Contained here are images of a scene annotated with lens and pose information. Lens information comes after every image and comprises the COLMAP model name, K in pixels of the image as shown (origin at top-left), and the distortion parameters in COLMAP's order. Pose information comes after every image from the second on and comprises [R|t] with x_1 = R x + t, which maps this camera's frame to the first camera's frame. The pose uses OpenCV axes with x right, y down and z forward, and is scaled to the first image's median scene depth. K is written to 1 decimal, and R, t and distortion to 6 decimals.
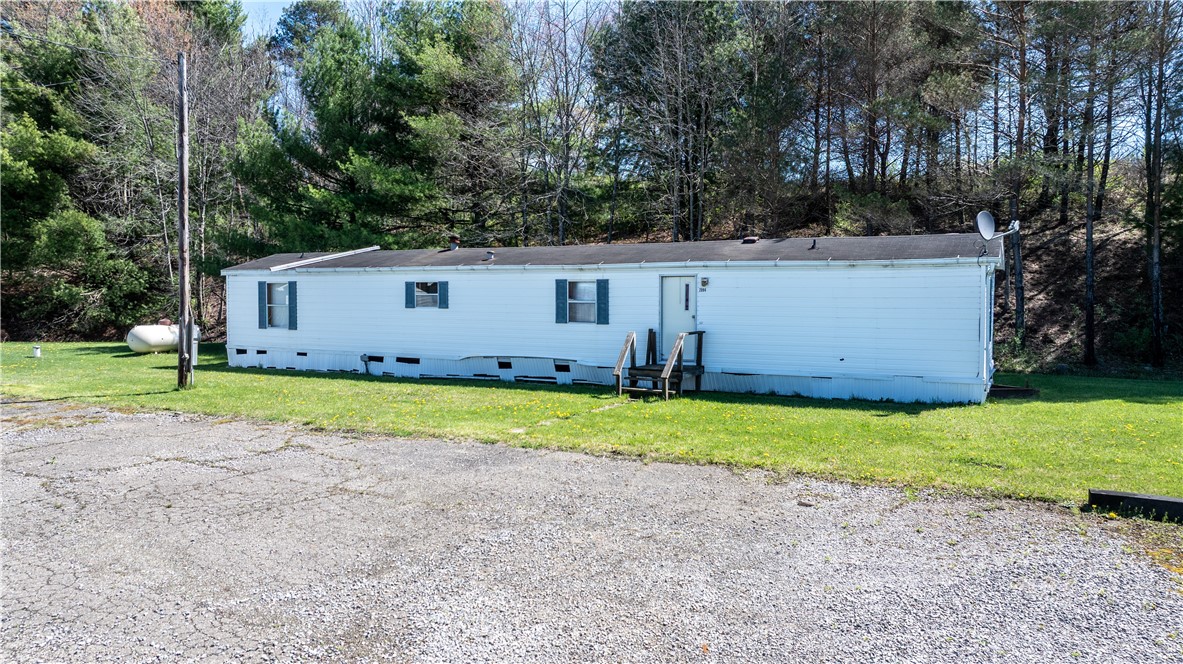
lens RADIAL K [[806.1, 0, 591.5], [0, 806.1, 332.0], [0, 0, 1]] dist [-0.020782, 0.000997]
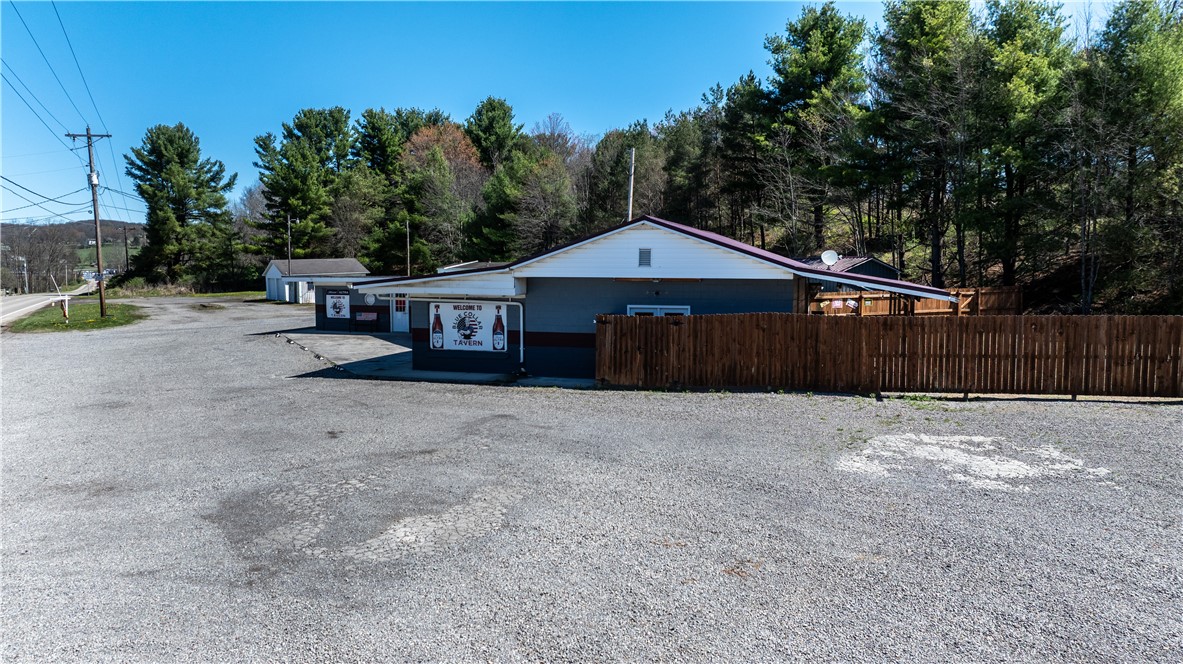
lens RADIAL K [[806.1, 0, 591.5], [0, 806.1, 332.0], [0, 0, 1]] dist [-0.020782, 0.000997]
pose [[0.882717, 0.038661, -0.468311, 1.446453], [-0.025539, 0.999084, 0.034339, 0.046778], [0.469210, -0.018351, 0.882896, -1.415319]]
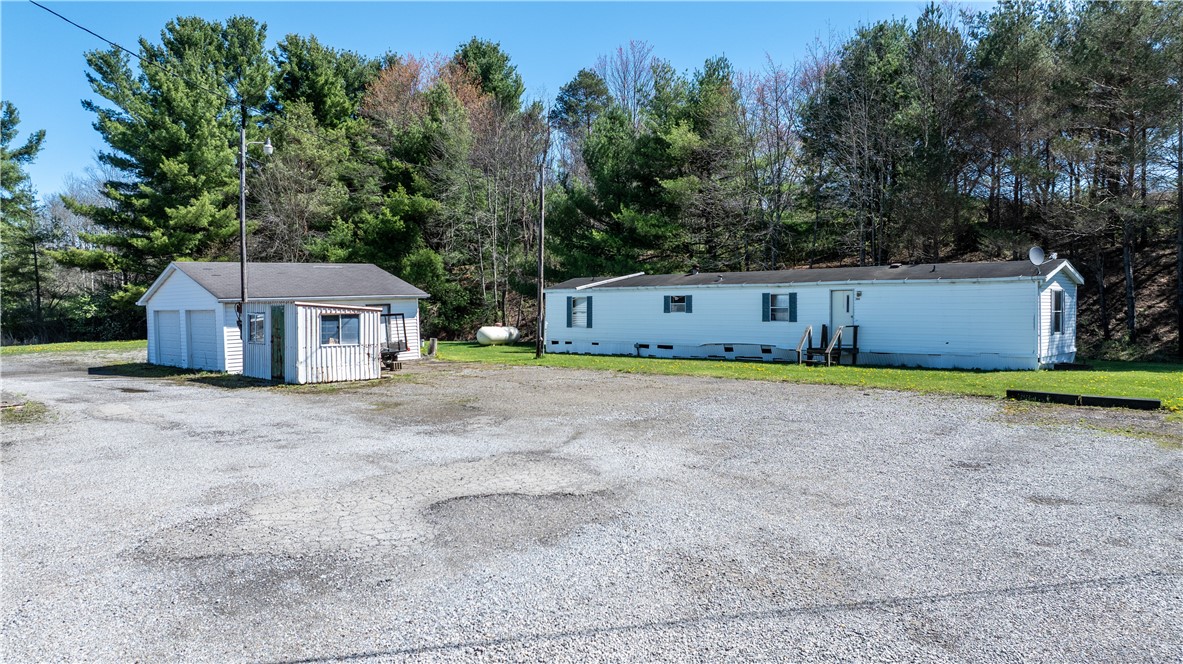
lens RADIAL K [[806.1, 0, 591.5], [0, 806.1, 332.0], [0, 0, 1]] dist [-0.020782, 0.000997]
pose [[0.960625, 0.005095, -0.277802, 0.046957], [-0.011491, 0.999705, -0.021400, 0.030691], [0.277611, 0.023749, 0.960400, -0.381114]]
